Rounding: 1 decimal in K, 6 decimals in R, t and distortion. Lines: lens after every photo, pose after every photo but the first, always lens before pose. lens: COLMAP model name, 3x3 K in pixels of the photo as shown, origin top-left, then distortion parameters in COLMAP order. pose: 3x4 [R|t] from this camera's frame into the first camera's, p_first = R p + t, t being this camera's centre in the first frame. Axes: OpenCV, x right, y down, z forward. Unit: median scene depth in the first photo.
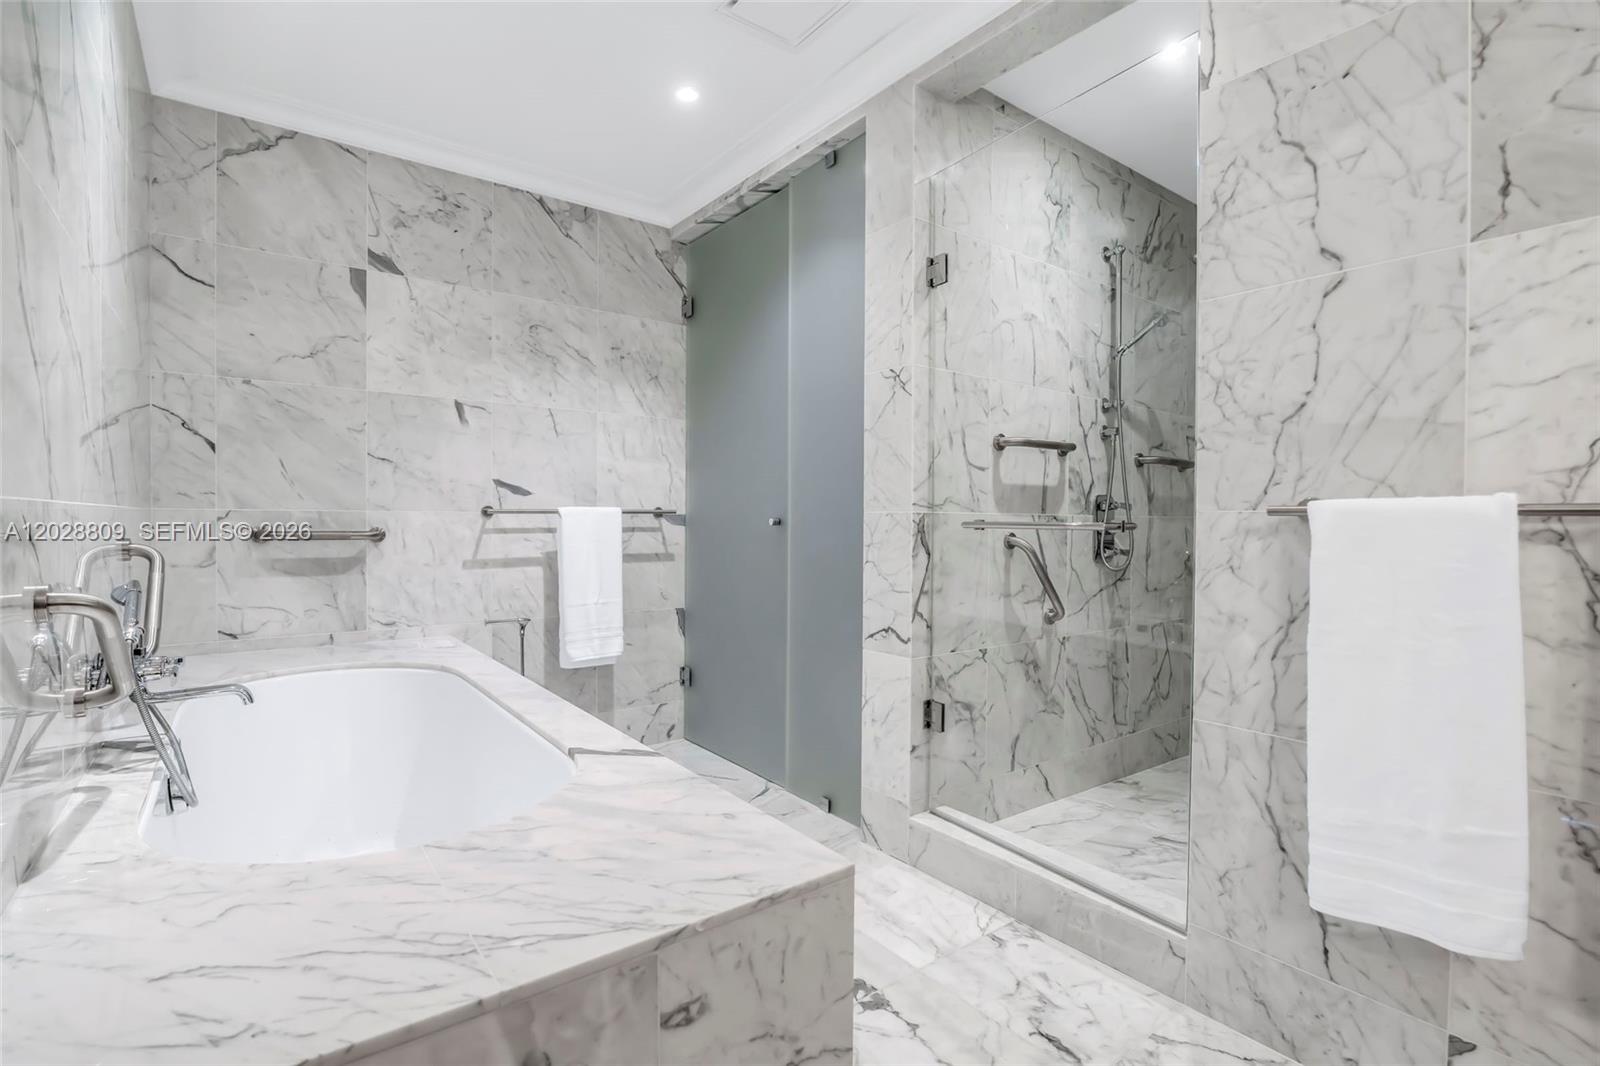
lens RADIAL K [[750.1, 0, 794.2], [0, 750.1, 529.9], [0, 0, 1]] dist [-0.021186, 0.004671]
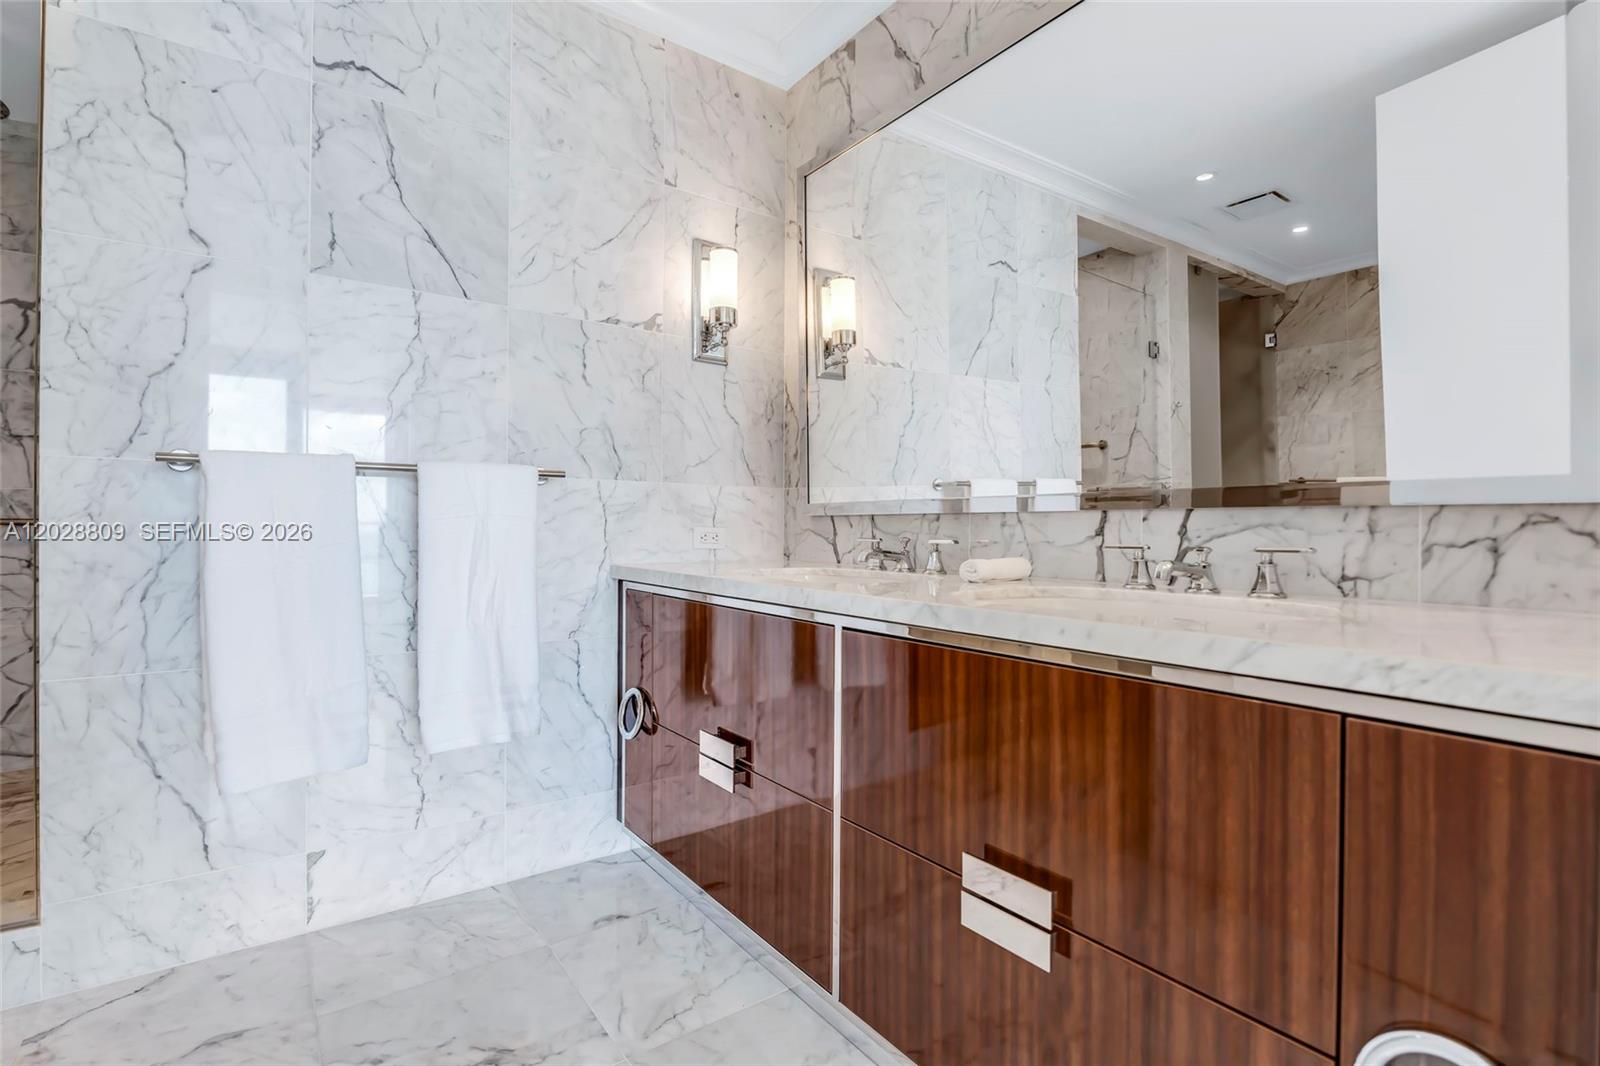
lens RADIAL K [[750.1, 0, 799.9], [0, 750.1, 529.5], [0, 0, 1]] dist [-0.021186, 0.004671]
pose [[0.023973, -0.003478, 0.999707, -0.253627], [0.011296, 0.999931, 0.003207, 0.054436], [-0.999649, 0.011216, 0.024010, 0.032194]]
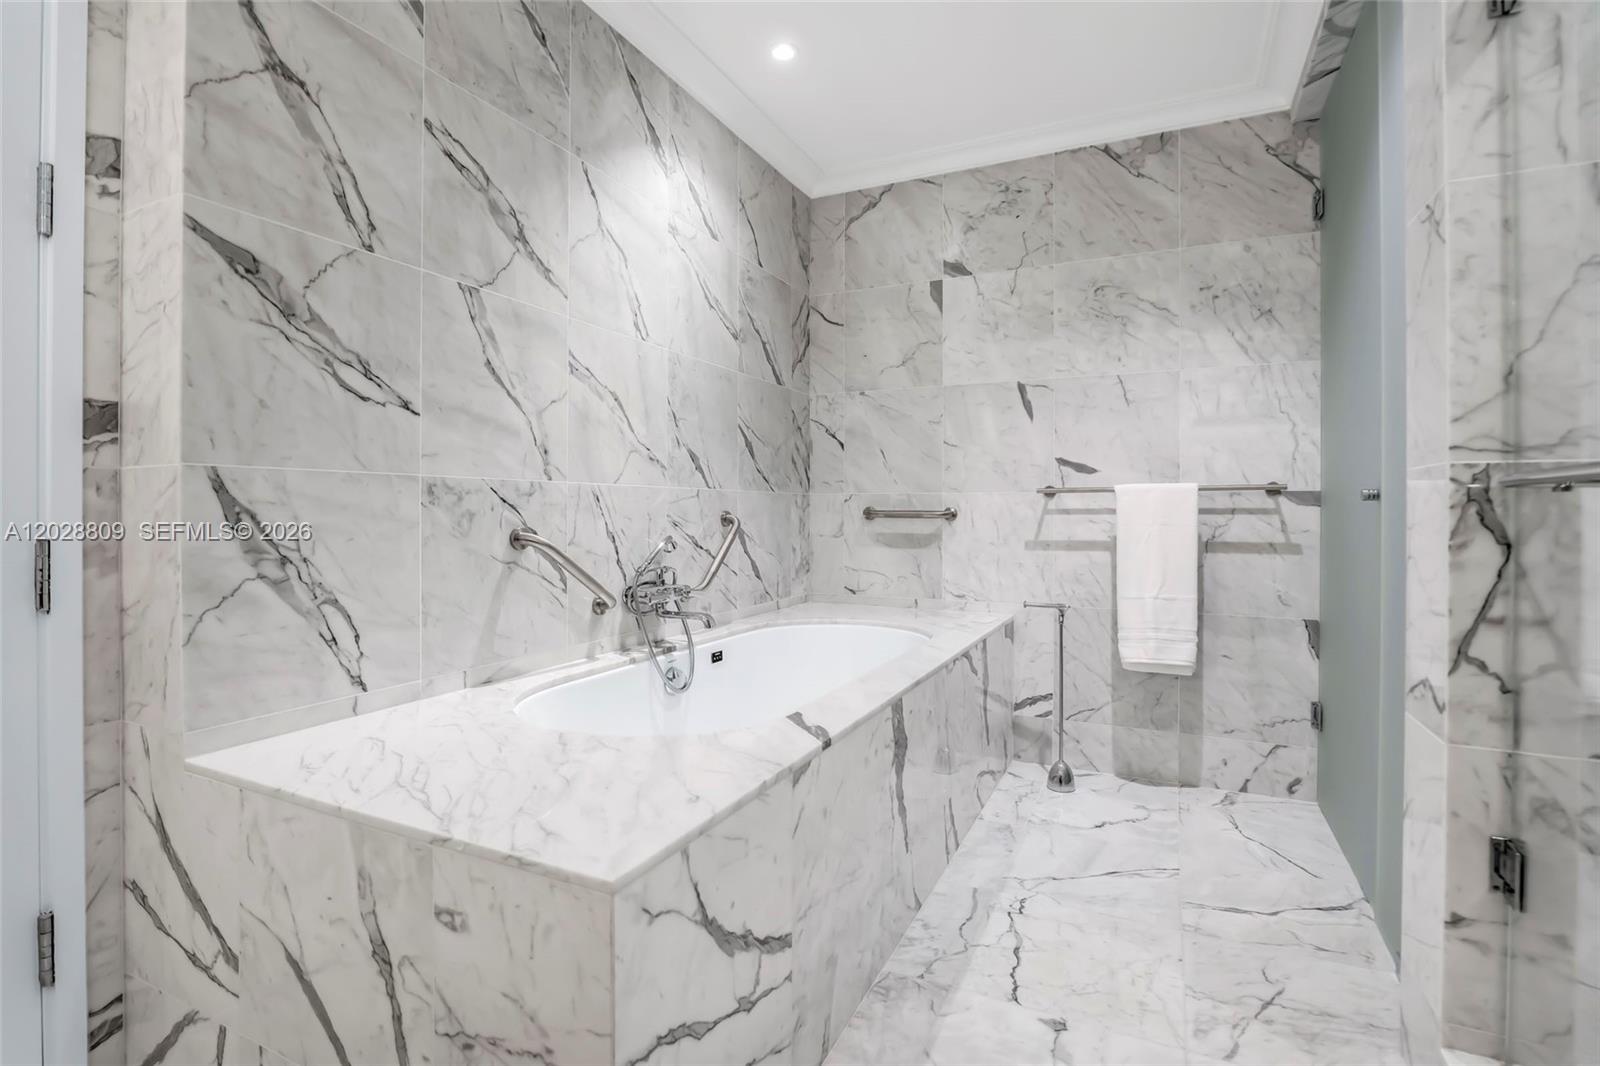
lens RADIAL K [[750.1, 0, 804.7], [0, 750.1, 509.8], [0, 0, 1]] dist [-0.021186, 0.004671]
pose [[0.461755, -0.005473, -0.886990, 0.401987], [-0.013321, 0.999825, -0.013104, 0.021295], [0.886907, 0.017866, 0.461602, 0.356984]]
